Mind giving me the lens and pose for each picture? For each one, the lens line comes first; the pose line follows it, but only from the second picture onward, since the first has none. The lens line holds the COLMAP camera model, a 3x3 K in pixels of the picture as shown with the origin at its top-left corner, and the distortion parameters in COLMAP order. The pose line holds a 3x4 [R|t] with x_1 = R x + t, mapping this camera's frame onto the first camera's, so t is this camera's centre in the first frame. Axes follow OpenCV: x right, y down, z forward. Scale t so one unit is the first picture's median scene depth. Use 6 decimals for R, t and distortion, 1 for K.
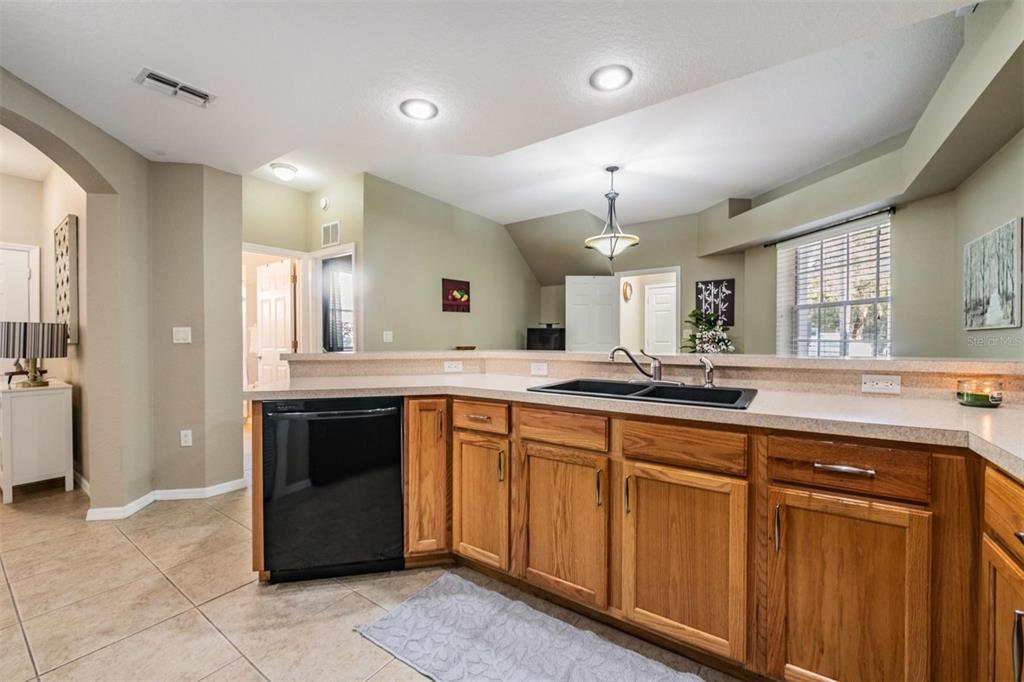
lens RADIAL K [[403.6, 0, 507.7], [0, 403.6, 340.9], [0, 0, 1]] dist [-0.001570, -0.000216]
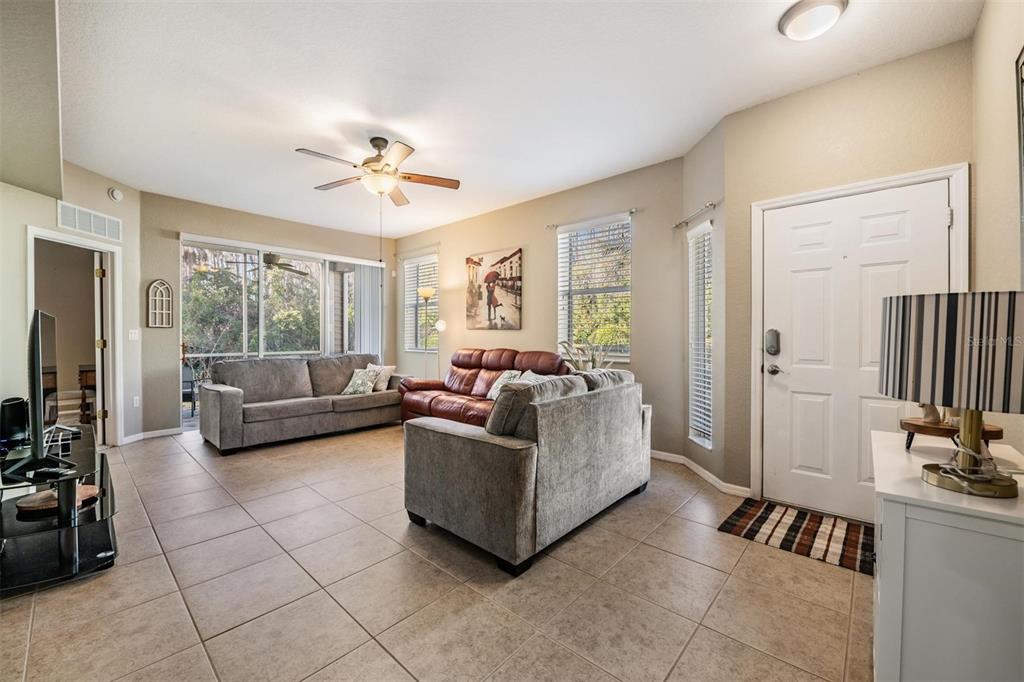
lens RADIAL K [[403.6, 0, 510.4], [0, 403.6, 338.2], [0, 0, 1]] dist [-0.001570, -0.000216]
pose [[-0.116823, 0.016653, -0.993013, -0.787851], [0.000331, 0.999860, 0.016729, -0.014360], [0.993153, 0.001626, -0.116812, 0.646719]]
